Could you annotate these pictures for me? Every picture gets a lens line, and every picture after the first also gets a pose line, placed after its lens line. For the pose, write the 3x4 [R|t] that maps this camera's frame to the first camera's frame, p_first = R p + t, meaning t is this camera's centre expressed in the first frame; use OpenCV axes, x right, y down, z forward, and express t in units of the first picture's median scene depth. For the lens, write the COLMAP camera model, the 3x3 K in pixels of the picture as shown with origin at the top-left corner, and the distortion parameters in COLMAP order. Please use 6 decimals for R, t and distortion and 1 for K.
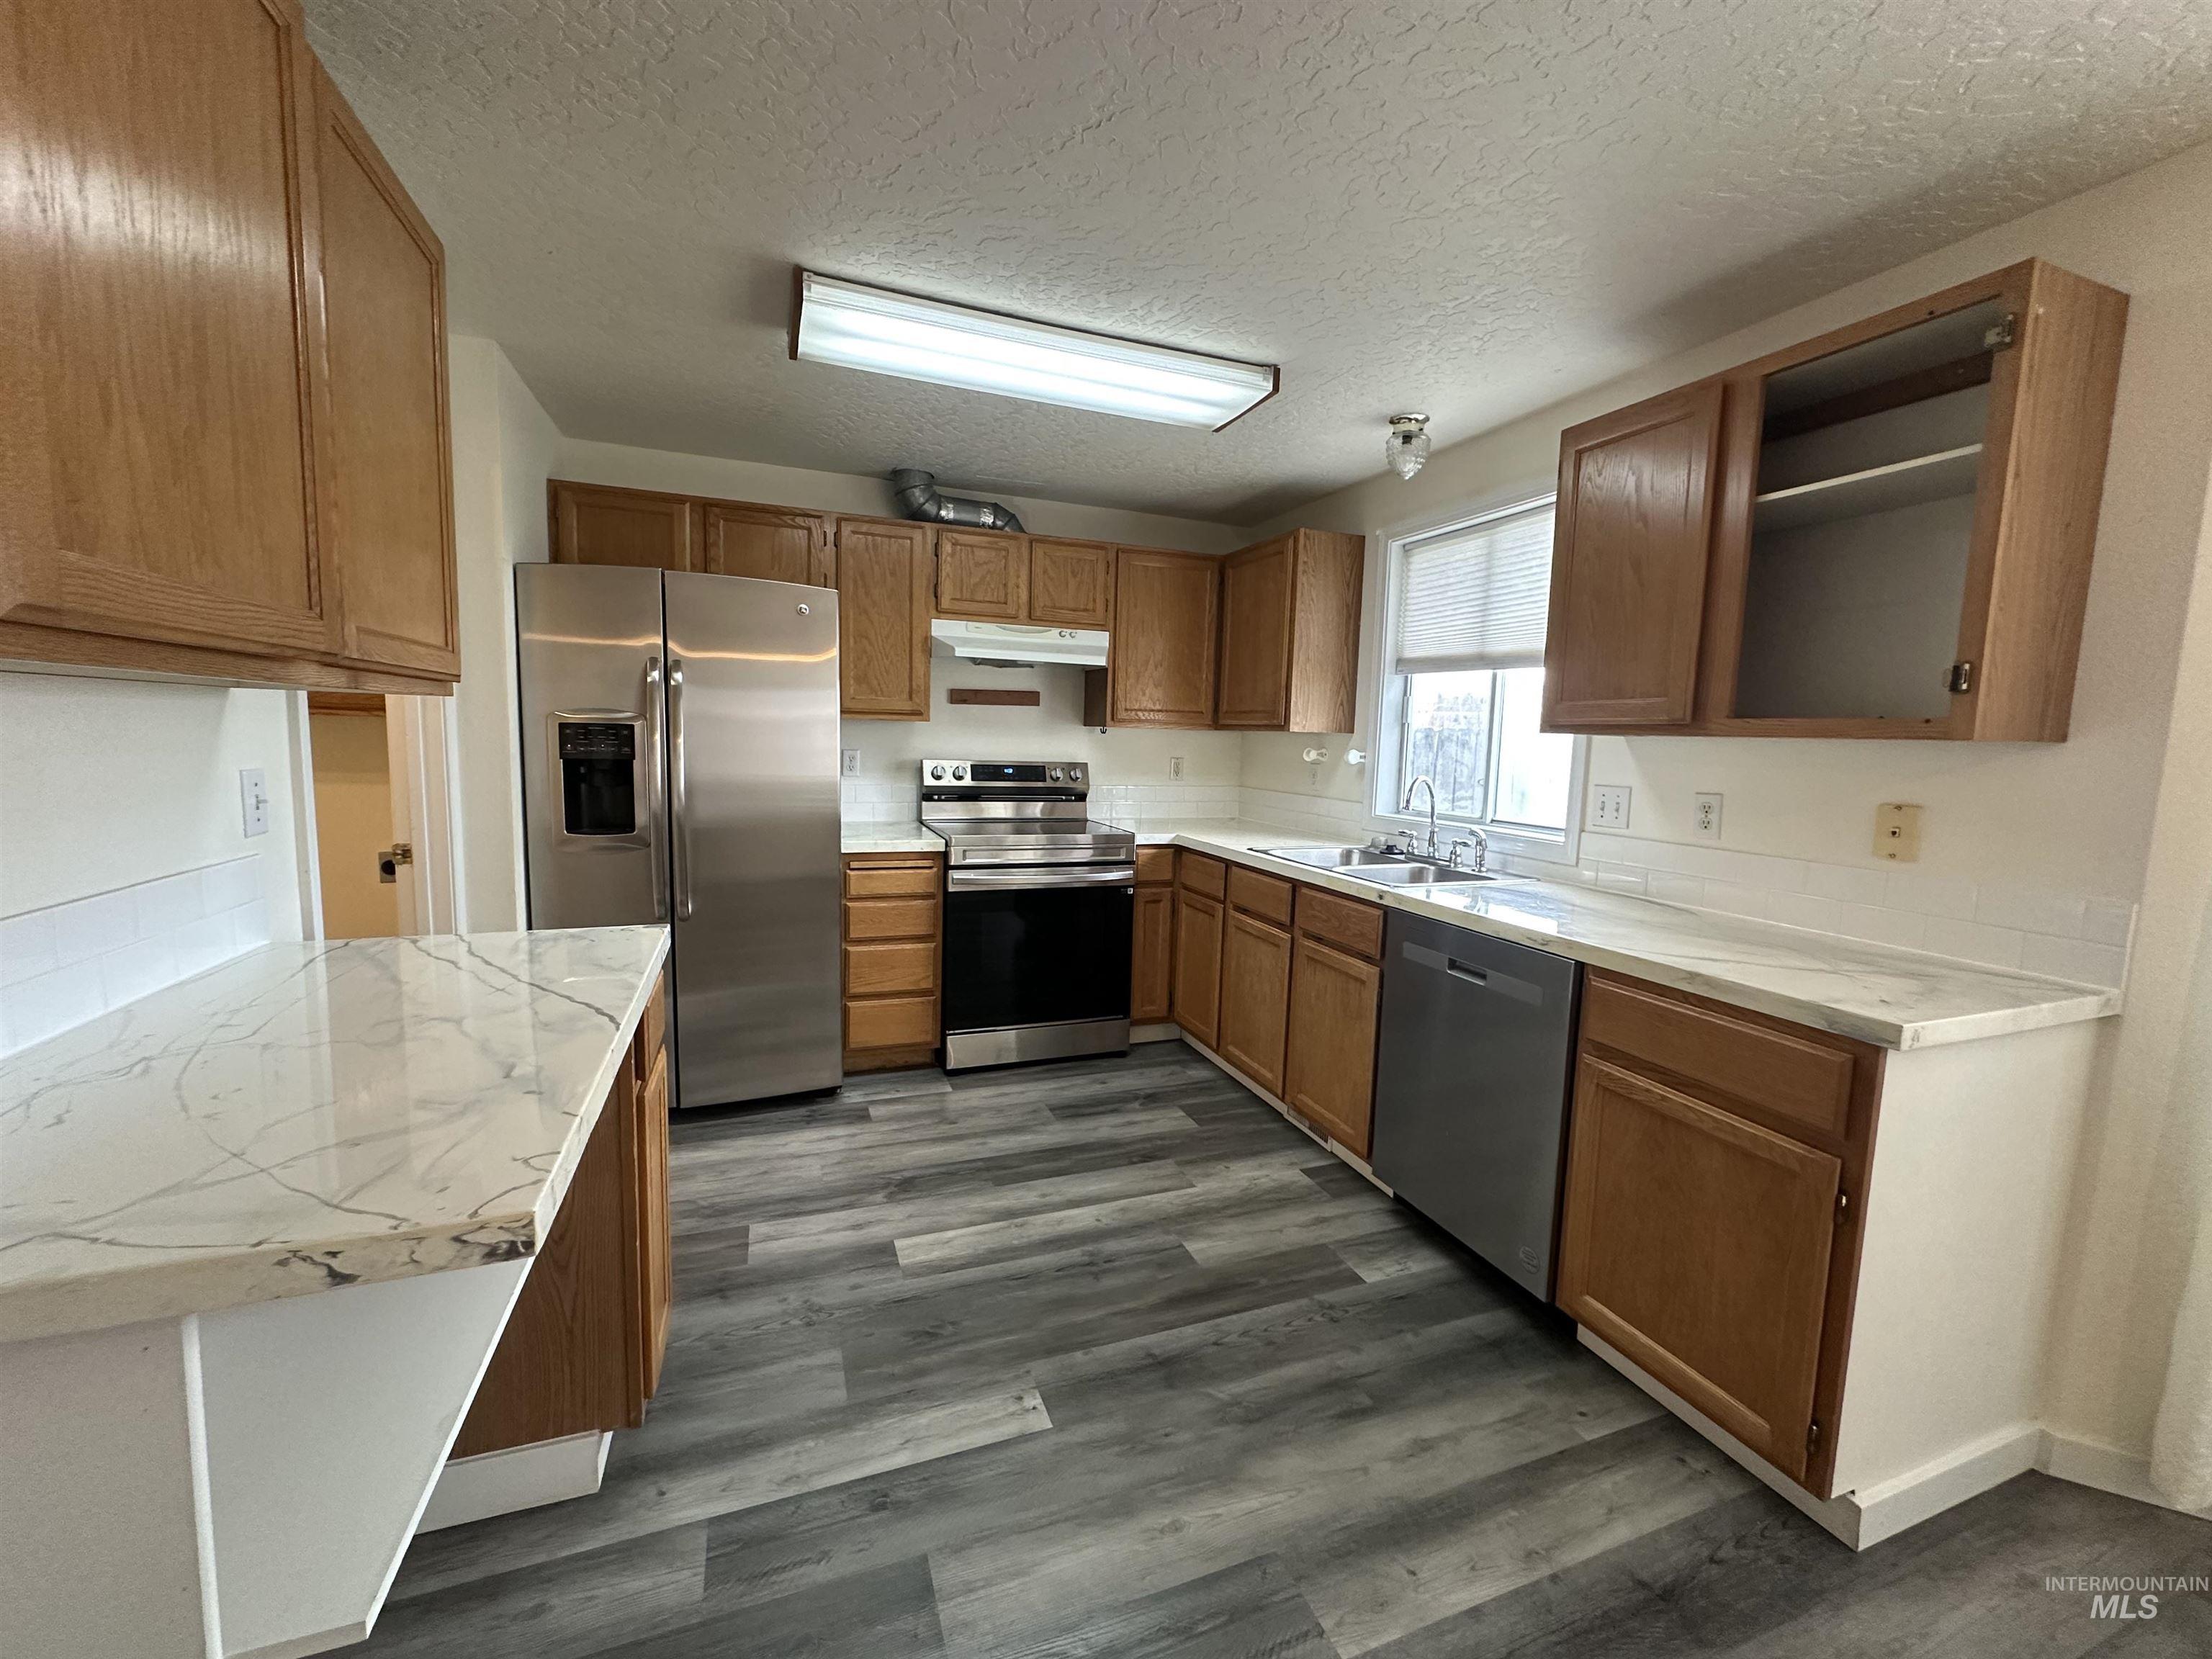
lens RADIAL K [[883.1, 0, 1104.9], [0, 883.1, 830.2], [0, 0, 1]] dist [-0.005392, 0.001126]
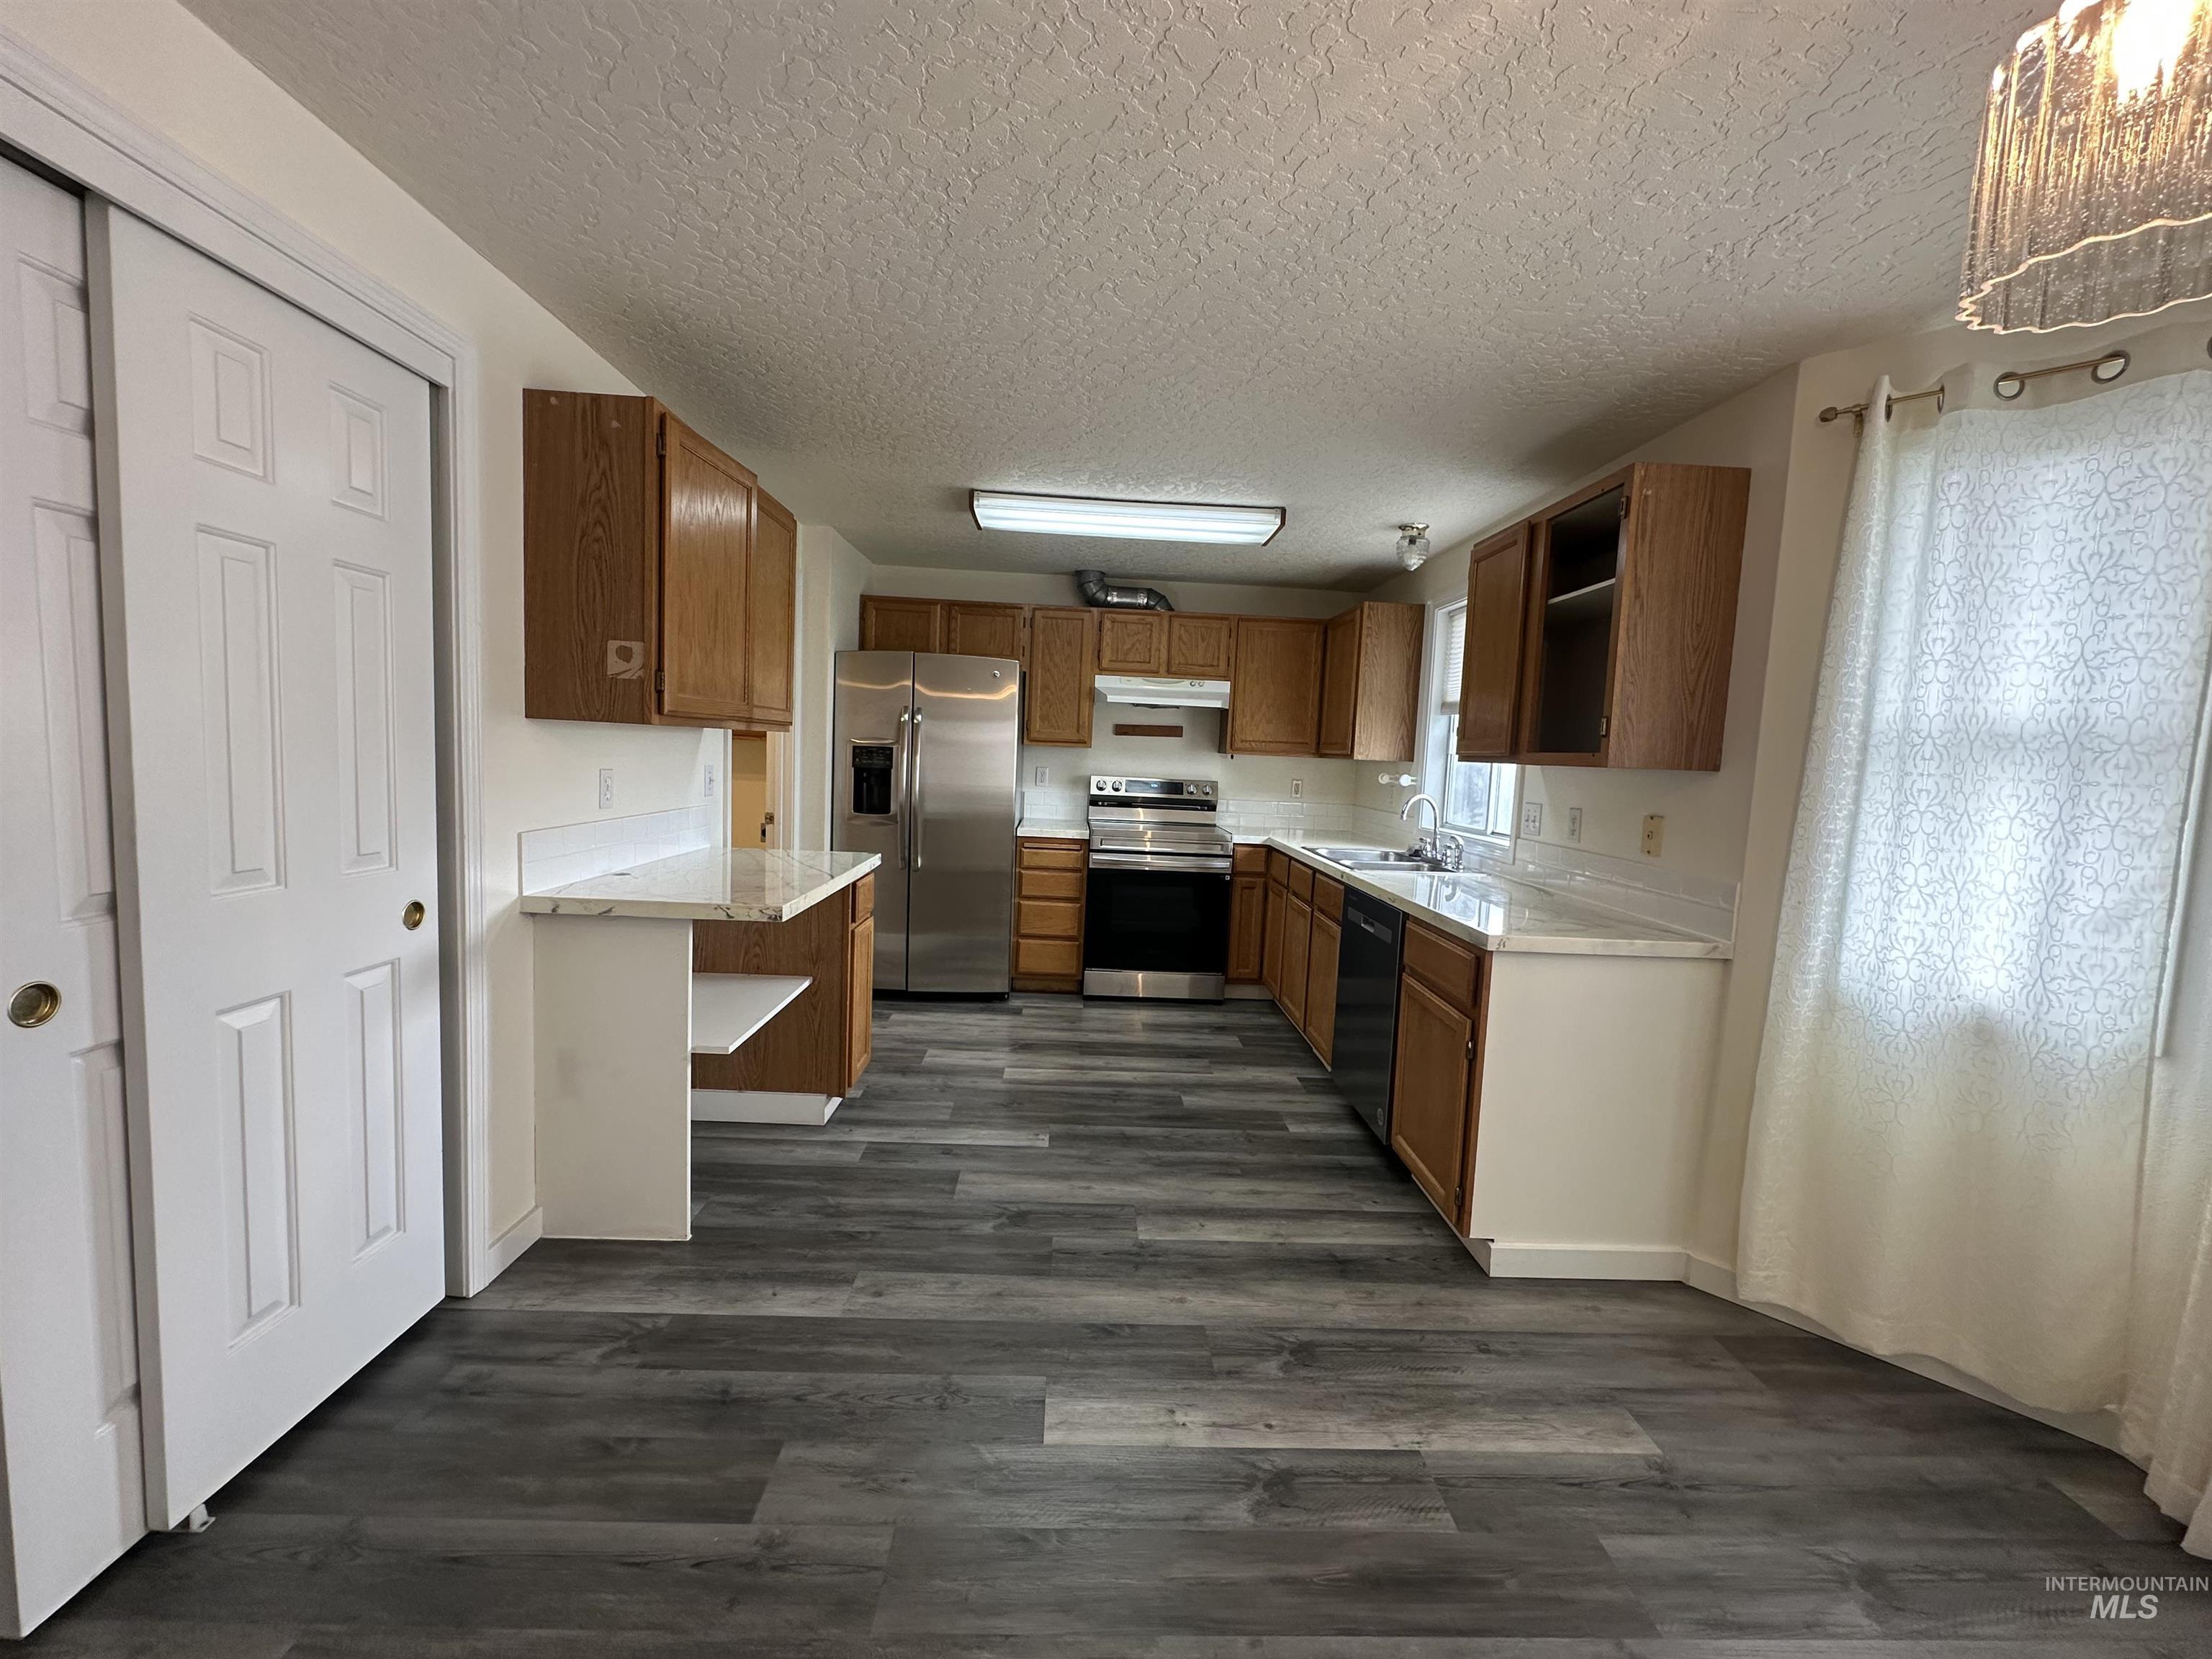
lens RADIAL K [[883.1, 0, 1102.3], [0, 883.1, 829.1], [0, 0, 1]] dist [-0.005392, 0.001126]
pose [[0.944967, 0.042589, -0.324383, 0.392387], [-0.053081, 0.998312, -0.023559, 0.052790], [0.322832, 0.039481, 0.945633, -0.439694]]
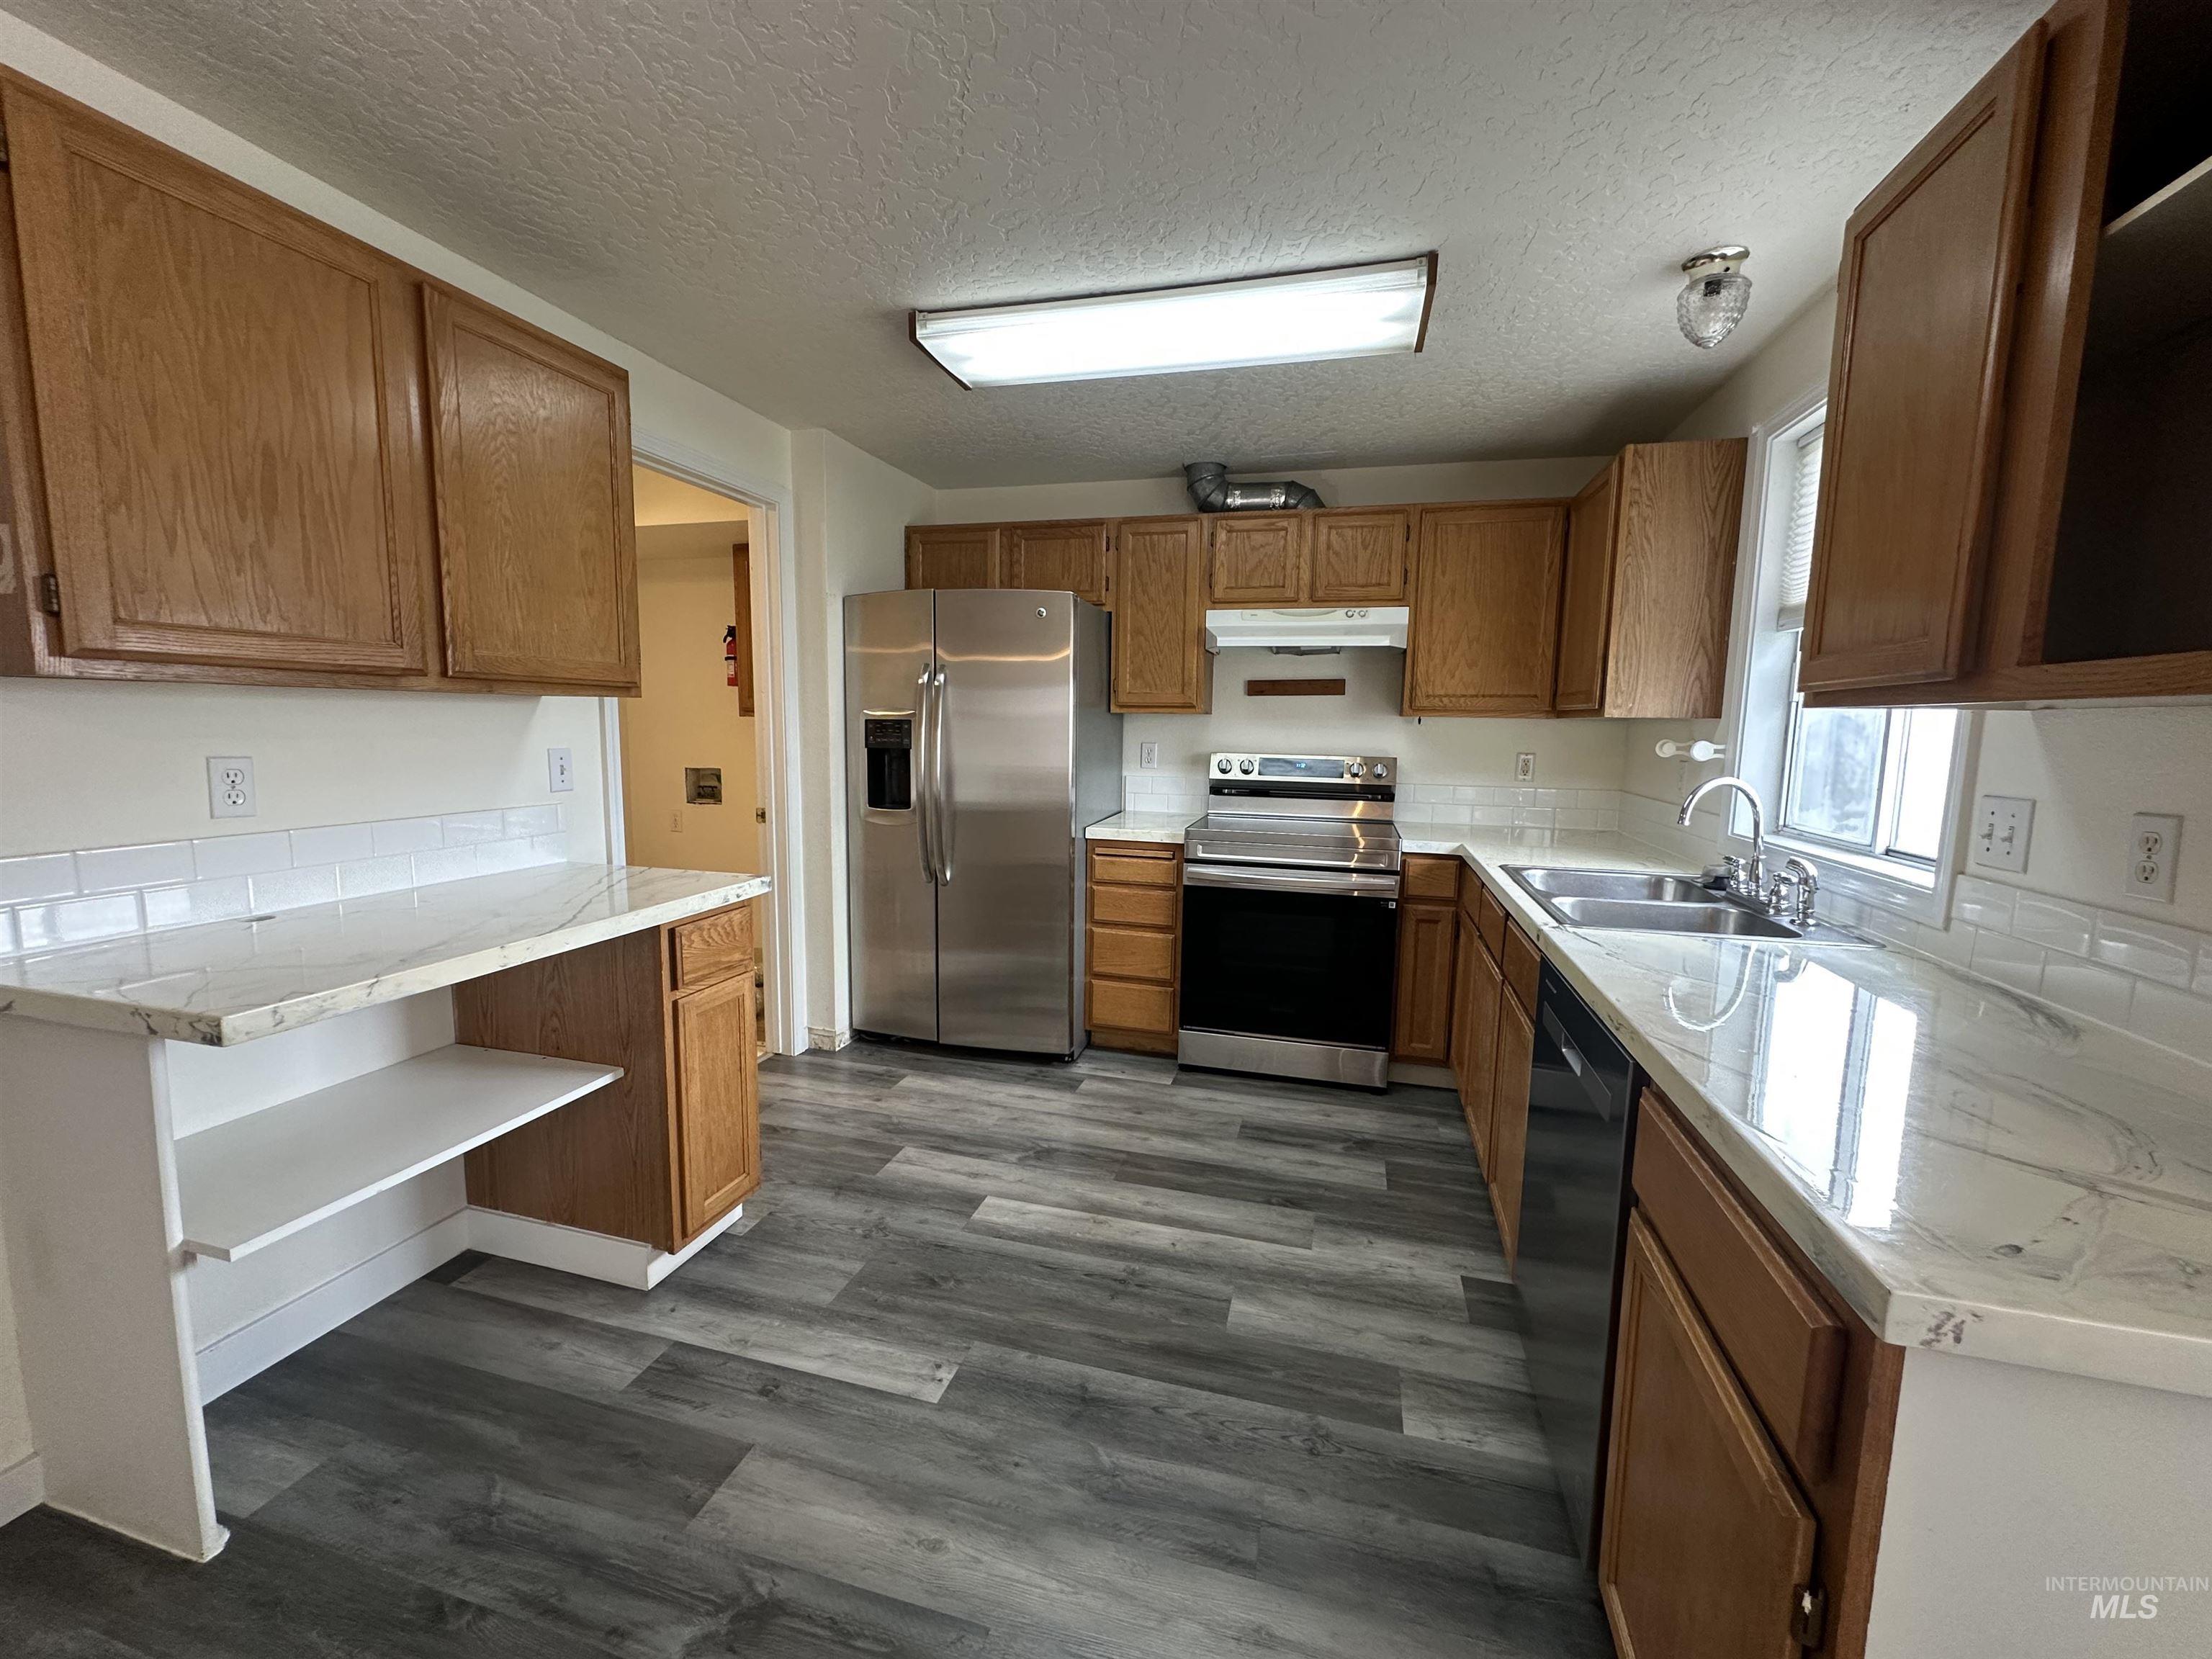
lens RADIAL K [[883.1, 0, 1103.4], [0, 883.1, 830.7], [0, 0, 1]] dist [-0.005392, 0.001126]
pose [[0.804987, 0.057423, -0.590507, 0.435843], [-0.057620, 0.998167, 0.018517, -0.005176], [0.590487, 0.019119, 0.806820, 0.190299]]
